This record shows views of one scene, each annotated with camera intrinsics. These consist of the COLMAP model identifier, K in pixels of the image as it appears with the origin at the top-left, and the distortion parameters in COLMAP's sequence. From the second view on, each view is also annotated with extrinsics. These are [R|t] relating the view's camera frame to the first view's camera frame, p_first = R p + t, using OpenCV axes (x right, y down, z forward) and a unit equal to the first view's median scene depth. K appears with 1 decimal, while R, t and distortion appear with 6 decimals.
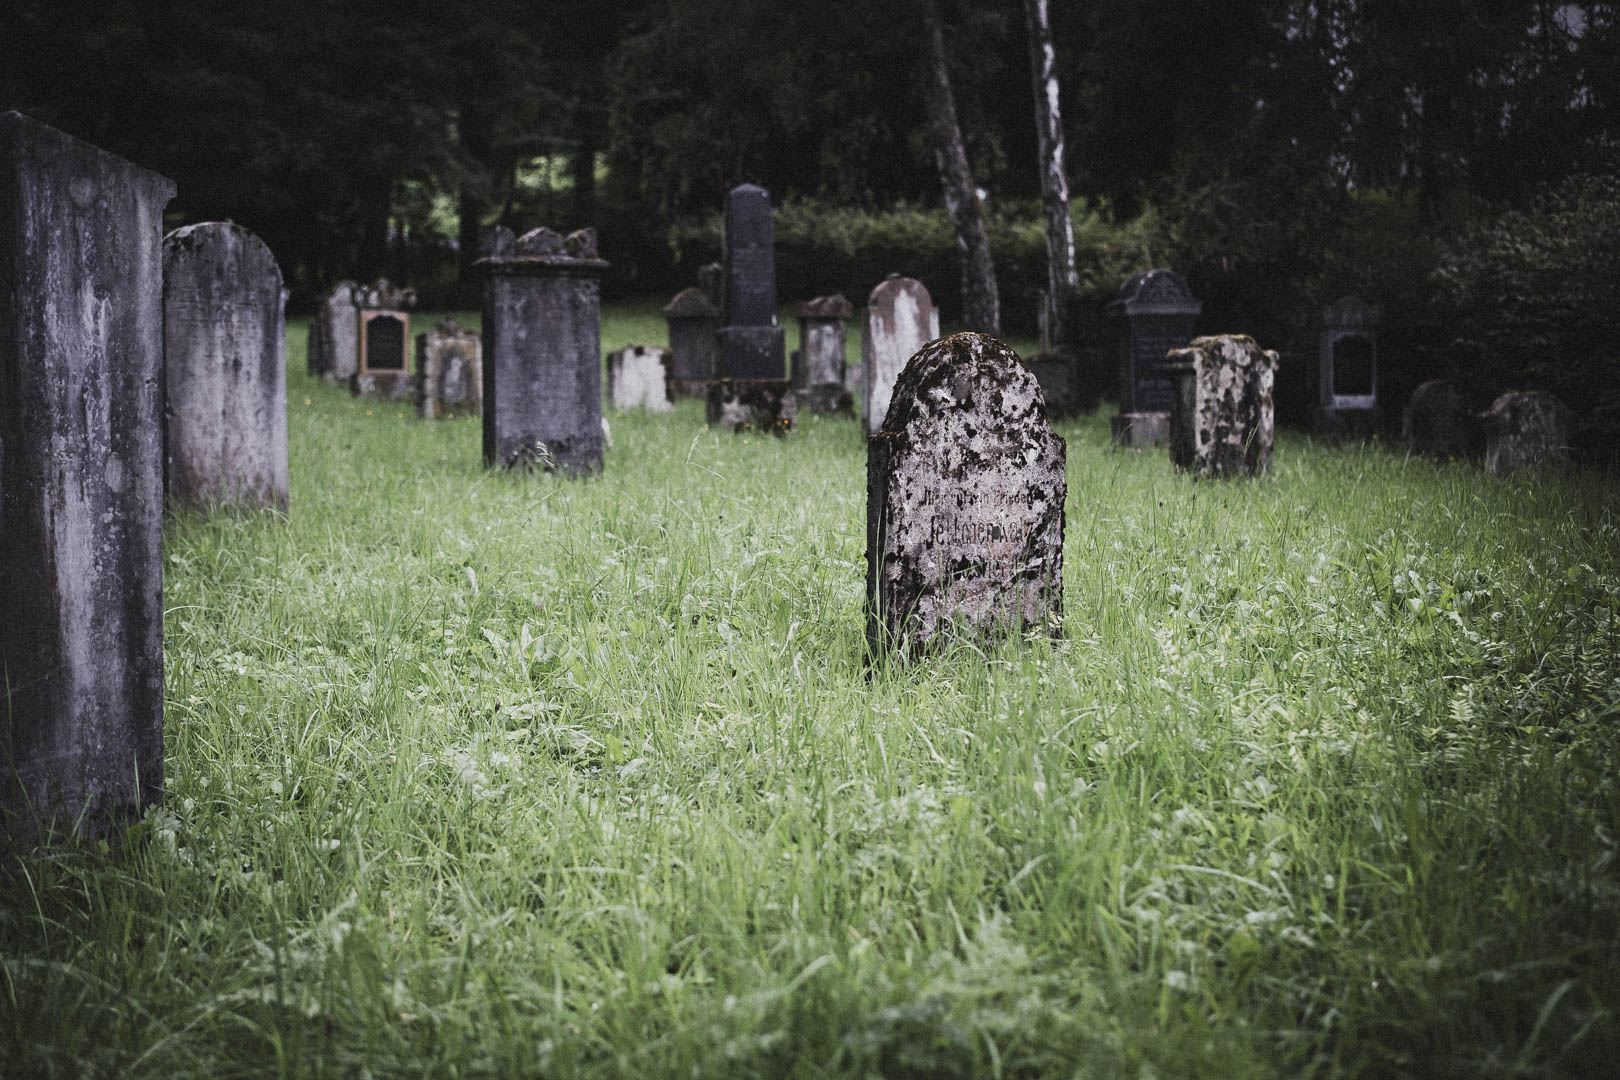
lens RADIAL K [[2385.9, 0, 811.1], [0, 2385.9, 541.4], [0, 0, 1]] dist [0.004180, 0.000000]
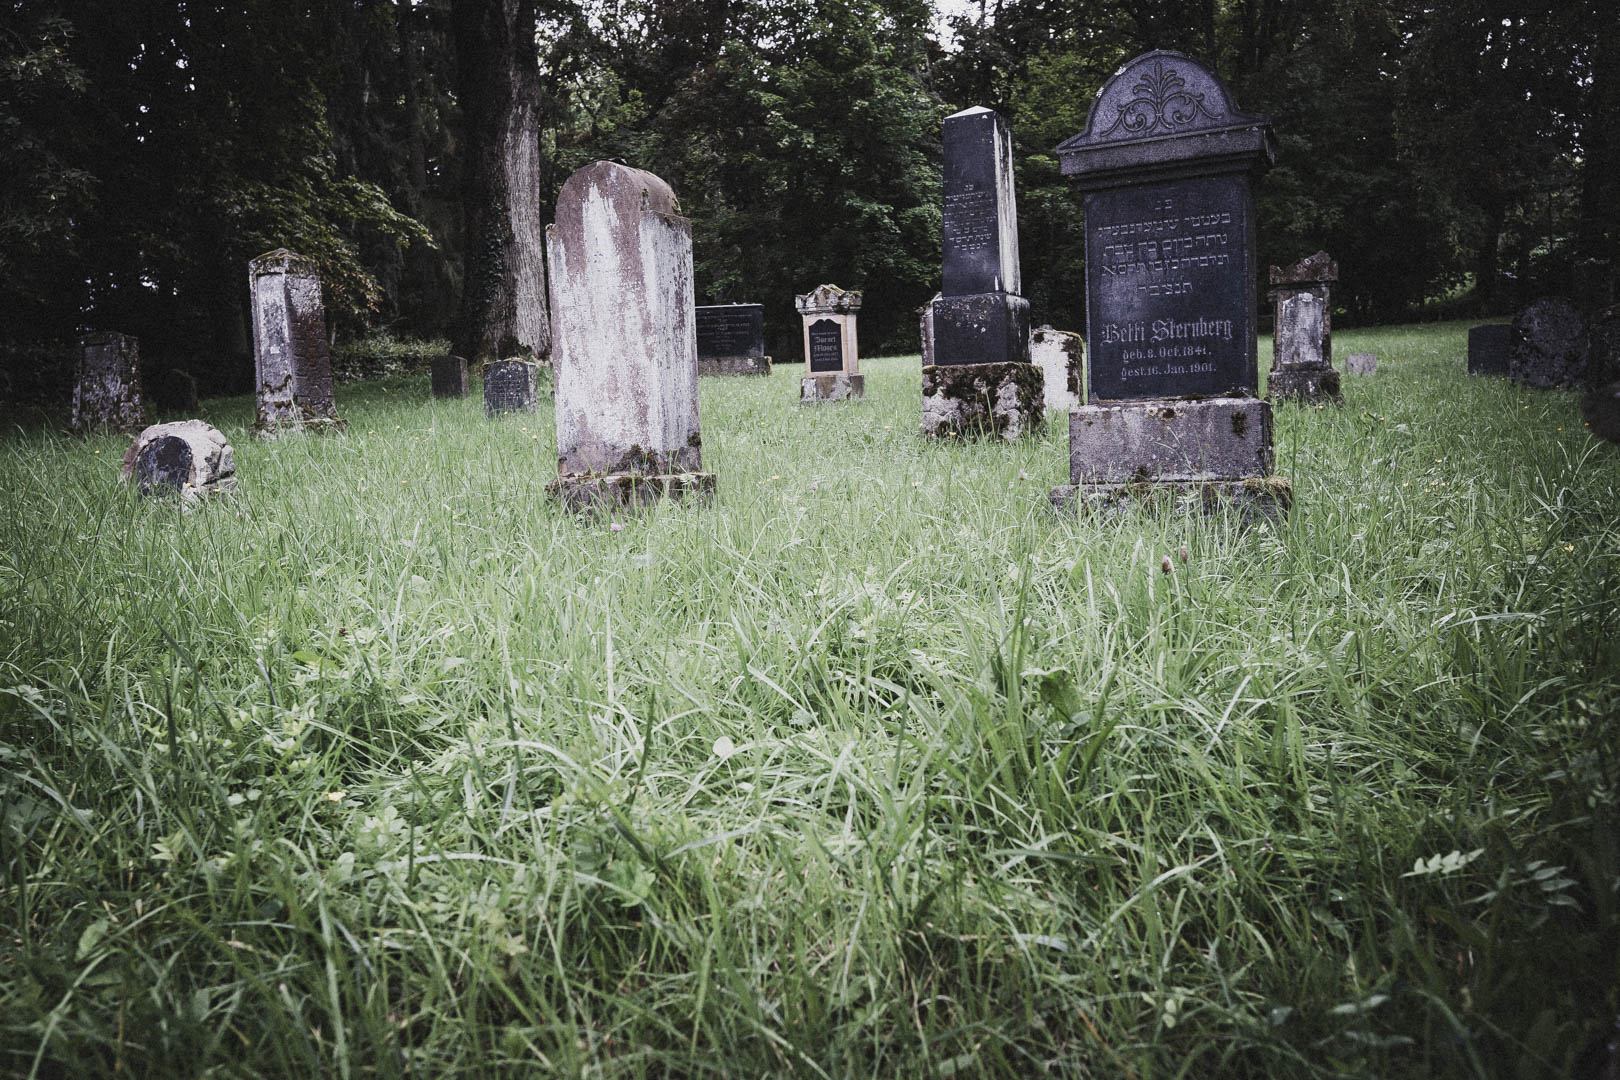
lens RADIAL K [[1239.6, 0, 820.9], [0, 1239.6, 537.6], [0, 0, 1]] dist [-0.018502, 0.020351]
pose [[0.729380, 0.044170, -0.682681, 0.321834], [-0.004729, 0.998215, 0.059533, -0.053882], [0.684093, -0.040194, 0.728287, 1.012789]]
